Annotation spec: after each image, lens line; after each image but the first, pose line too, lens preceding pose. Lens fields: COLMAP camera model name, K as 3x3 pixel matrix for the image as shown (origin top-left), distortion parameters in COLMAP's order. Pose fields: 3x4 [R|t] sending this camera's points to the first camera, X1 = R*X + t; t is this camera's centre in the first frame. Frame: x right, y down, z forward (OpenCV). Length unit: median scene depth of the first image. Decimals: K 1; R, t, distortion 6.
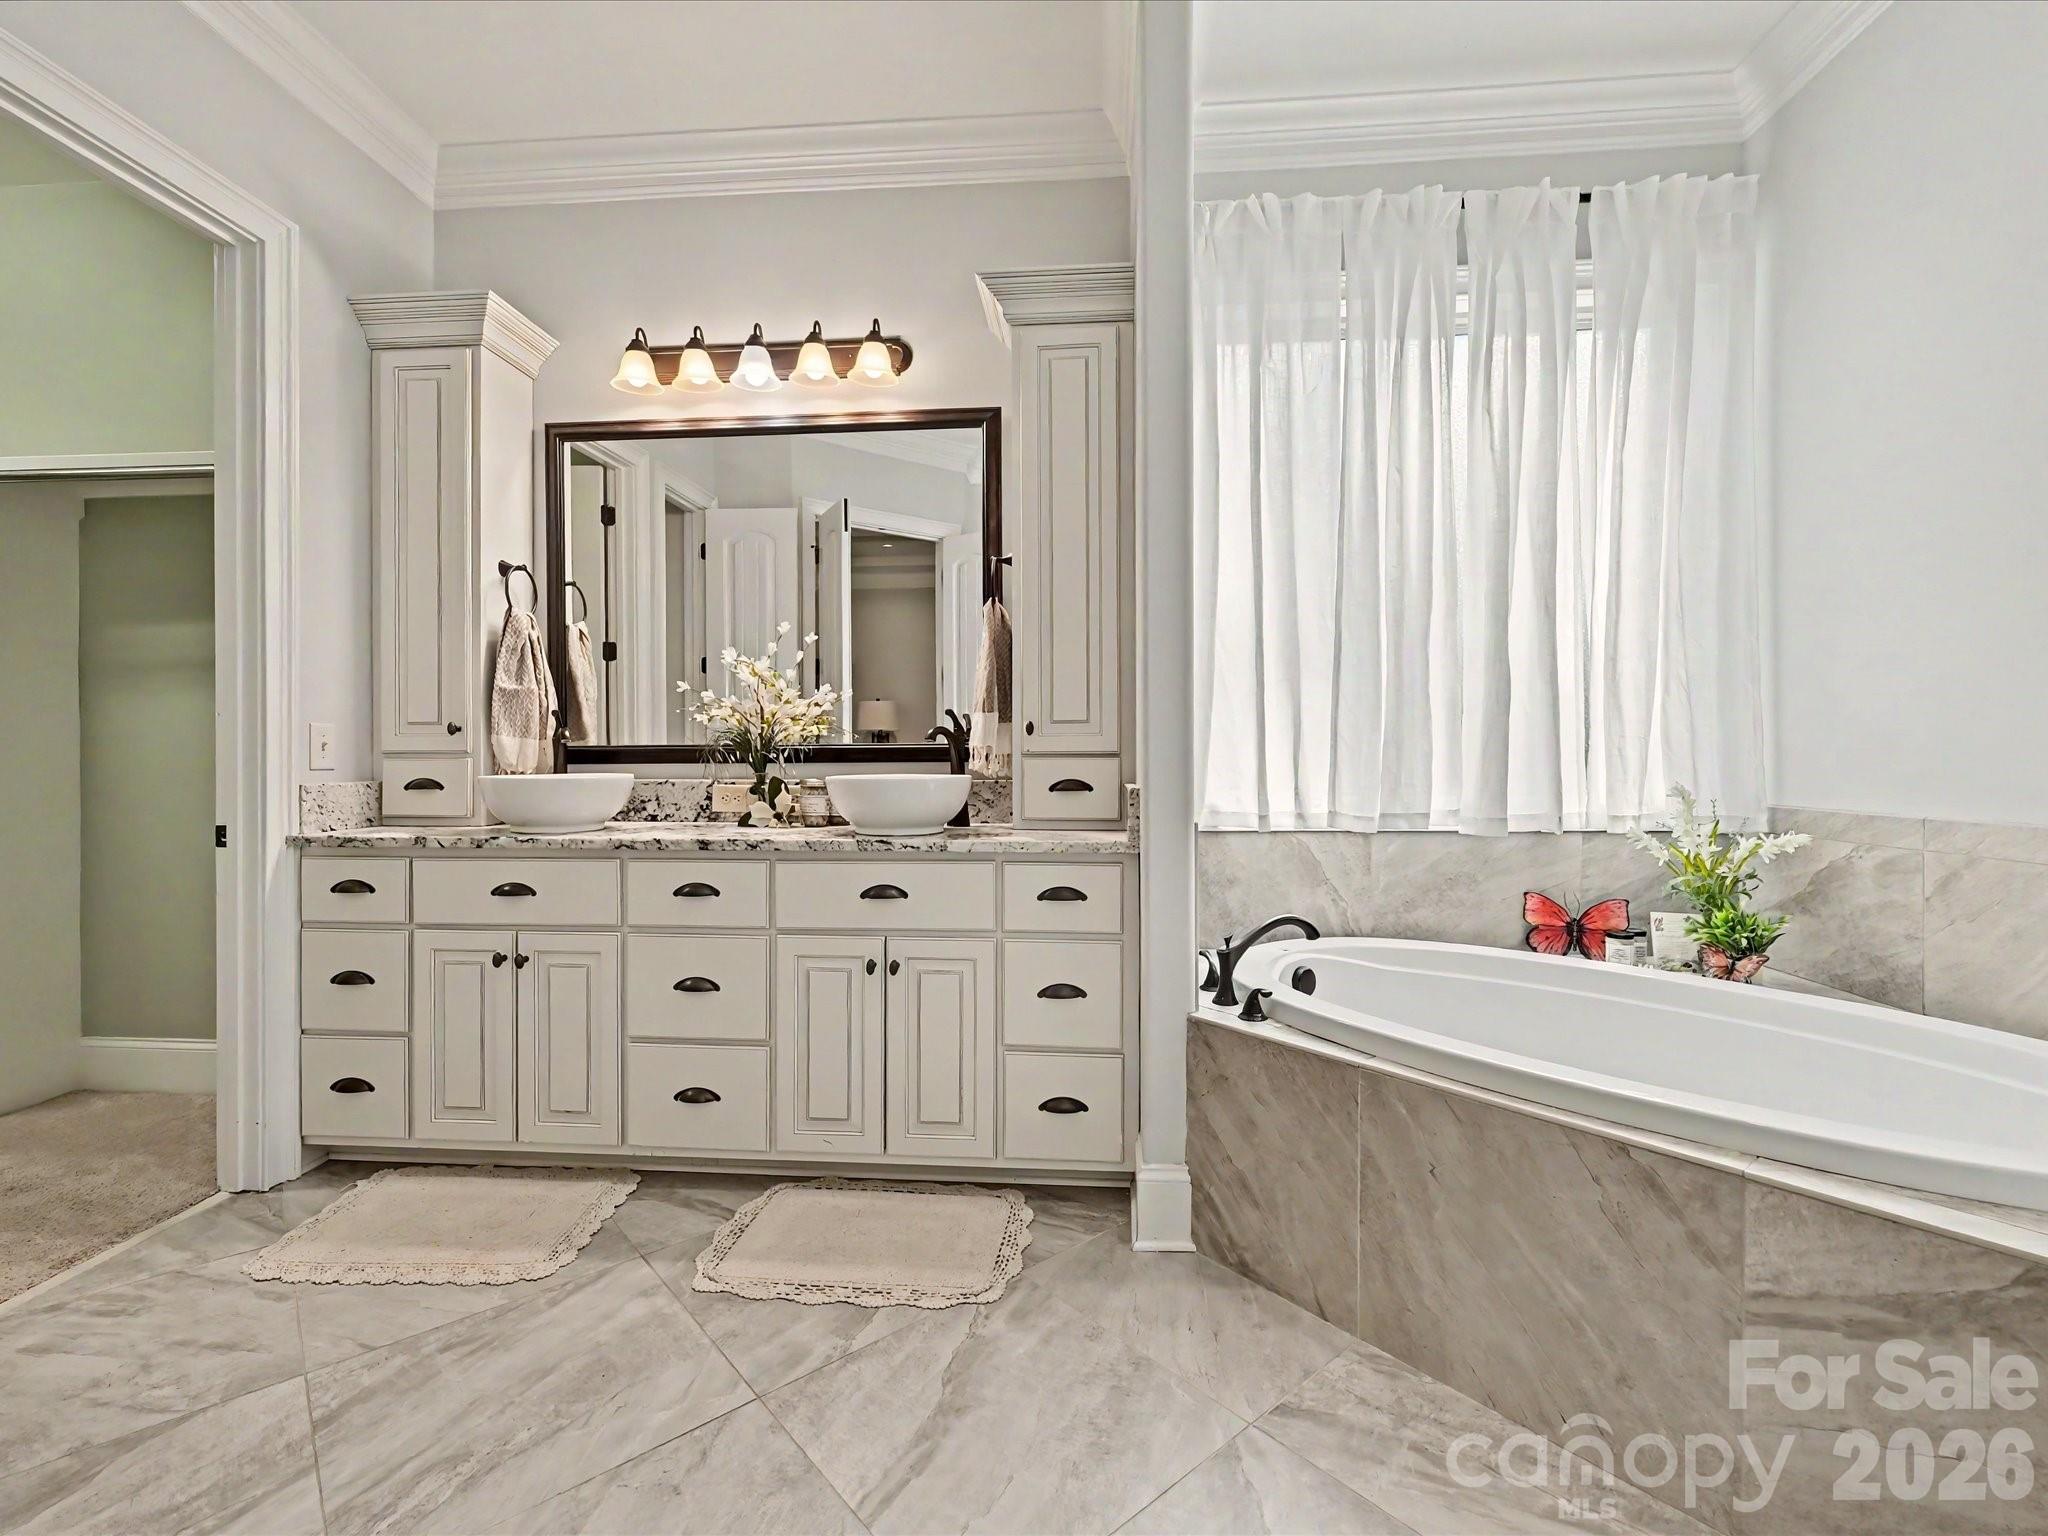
lens RADIAL K [[933.0, 0, 1019.5], [0, 933.0, 756.8], [0, 0, 1]] dist [-0.004162, 0.001407]
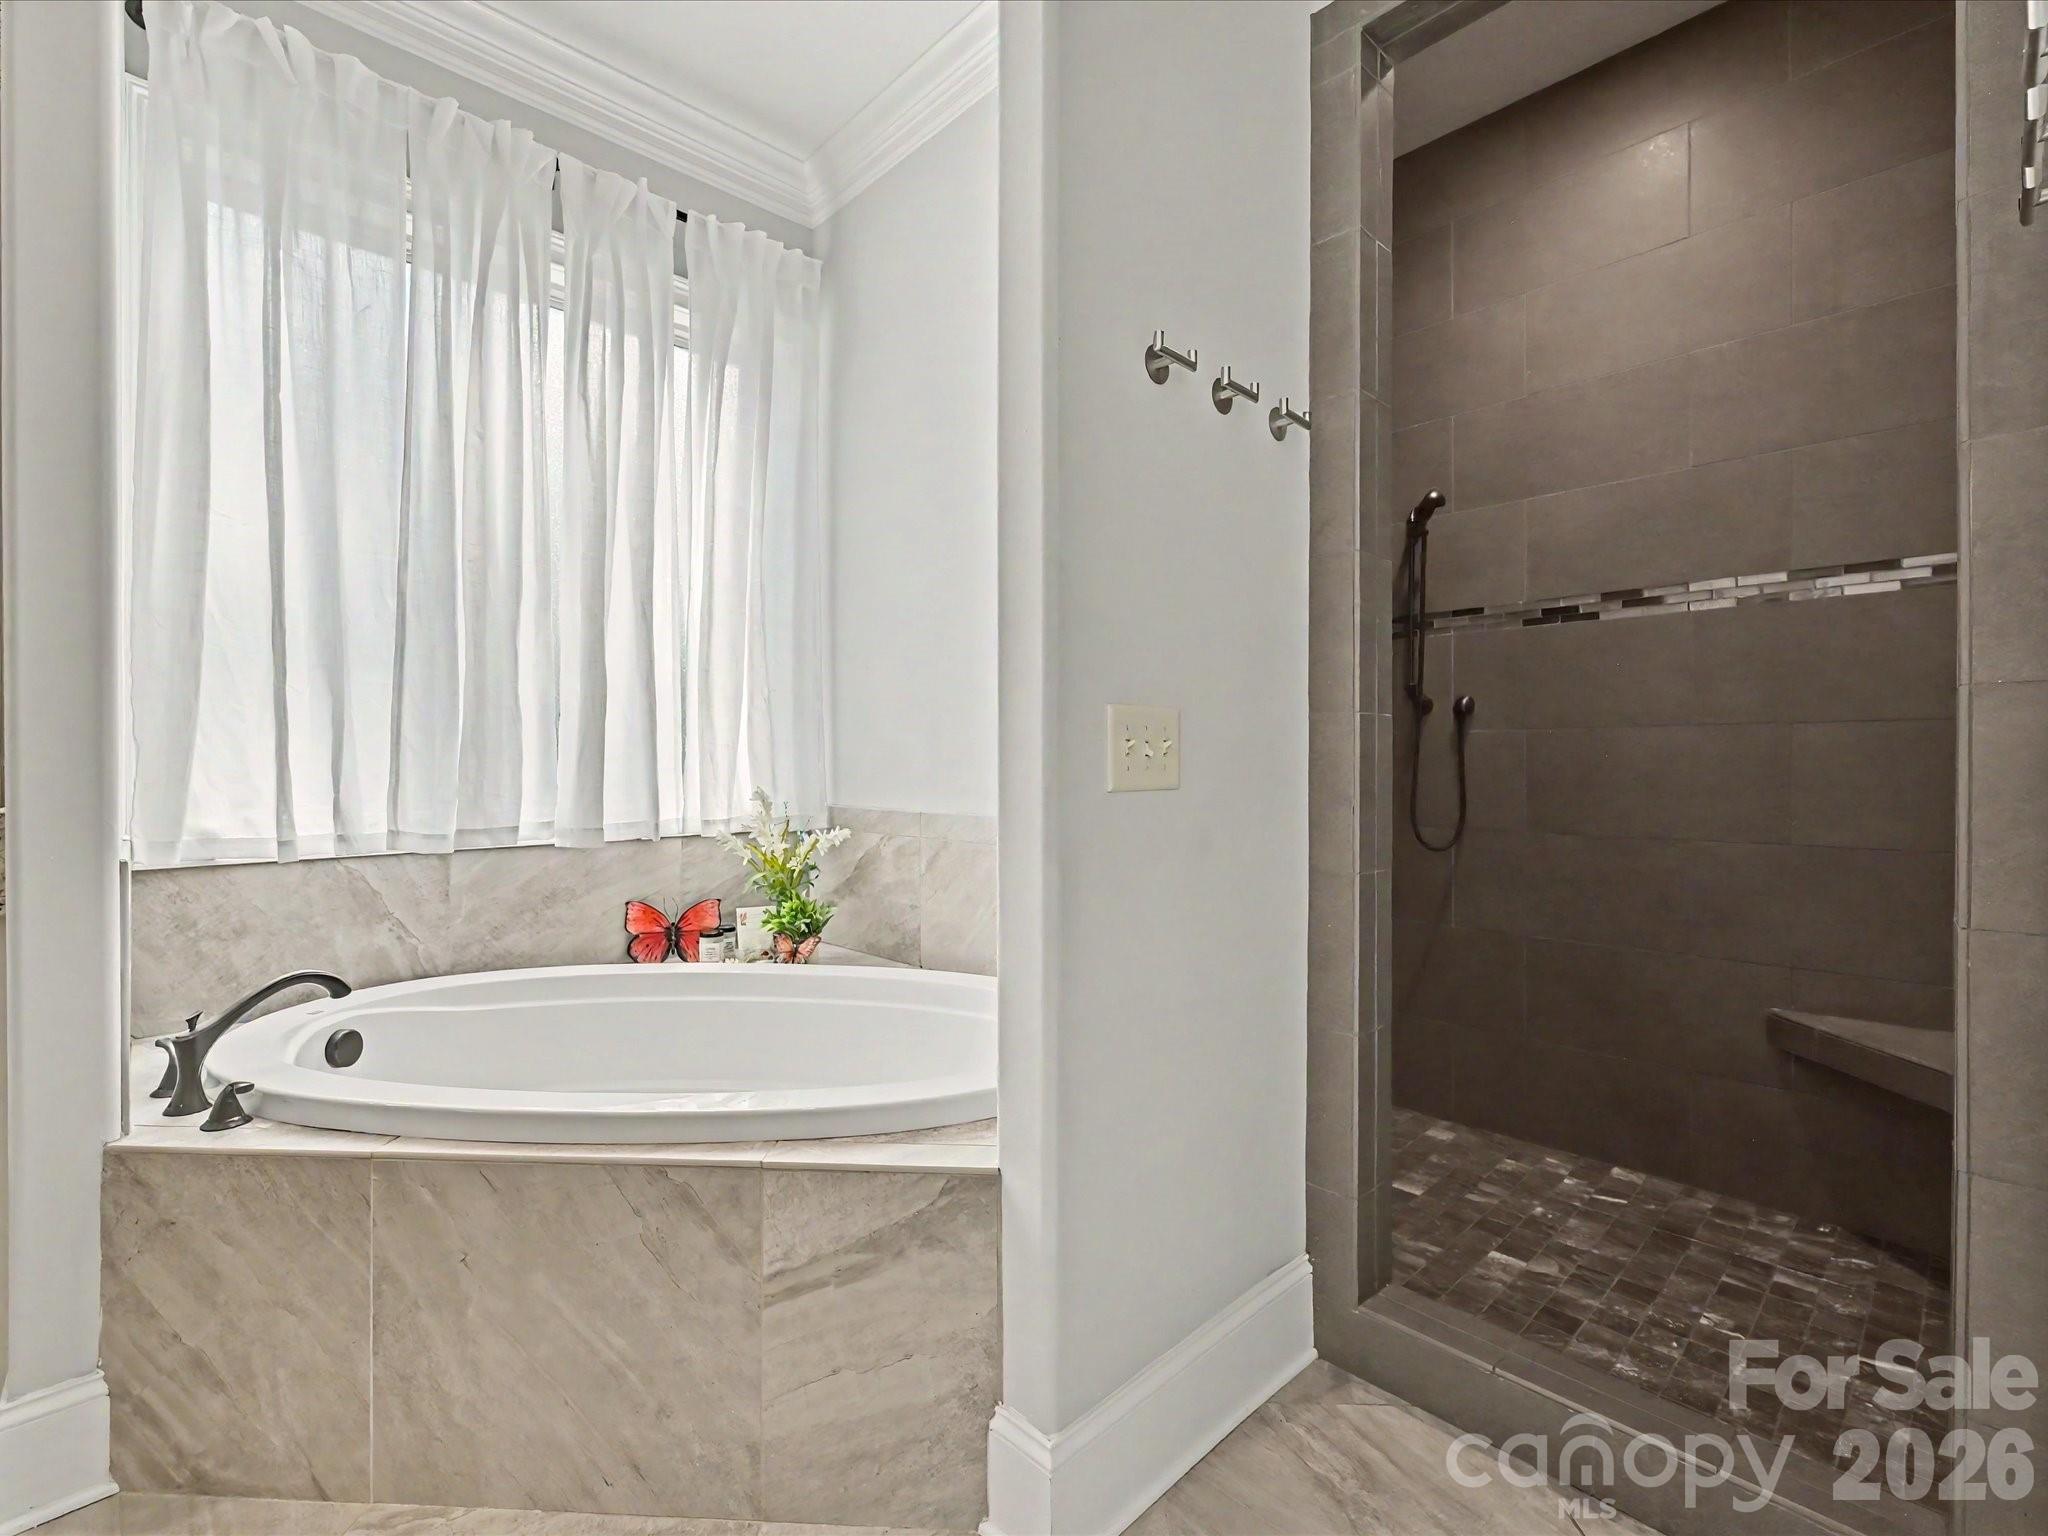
lens RADIAL K [[933.0, 0, 1017.7], [0, 933.0, 765.5], [0, 0, 1]] dist [-0.004162, 0.001407]
pose [[0.666125, -0.002364, 0.745837, 0.109954], [0.001690, 0.999997, 0.001660, 0.000954], [-0.745839, 0.000155, 0.666127, 0.053525]]
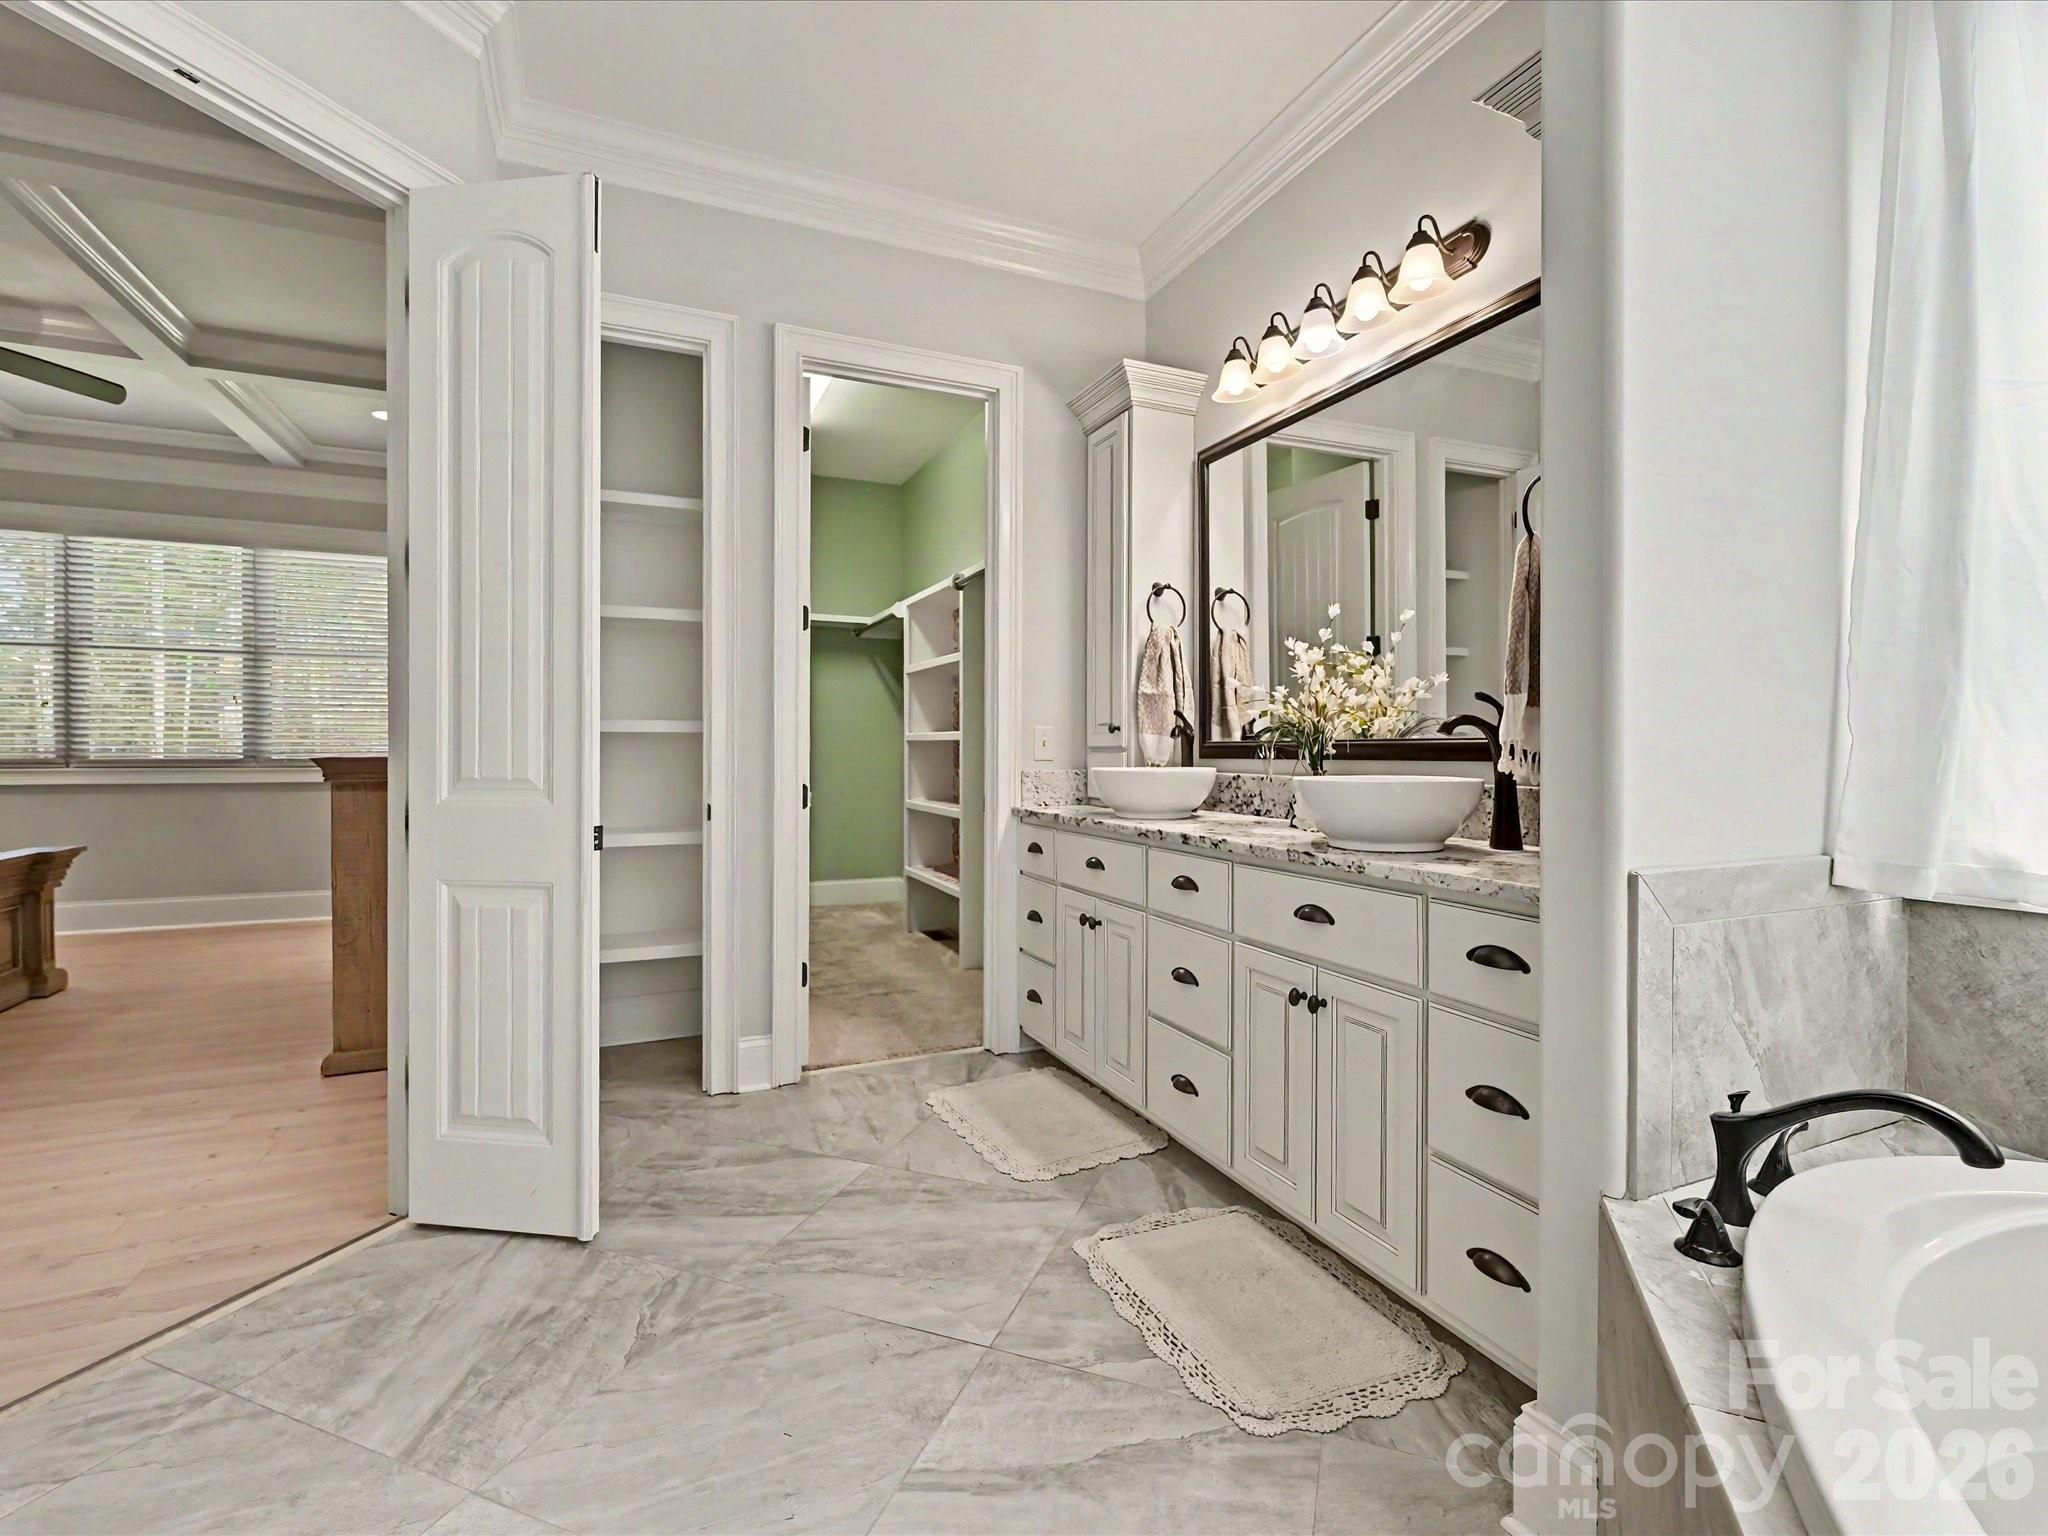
lens RADIAL K [[933.0, 0, 1016.1], [0, 933.0, 754.1], [0, 0, 1]] dist [-0.004162, 0.001407]
pose [[0.469393, 0.007767, -0.882955, 0.484782], [-0.006265, 0.999965, 0.005466, -0.002705], [0.882967, 0.002966, 0.469426, 0.370234]]
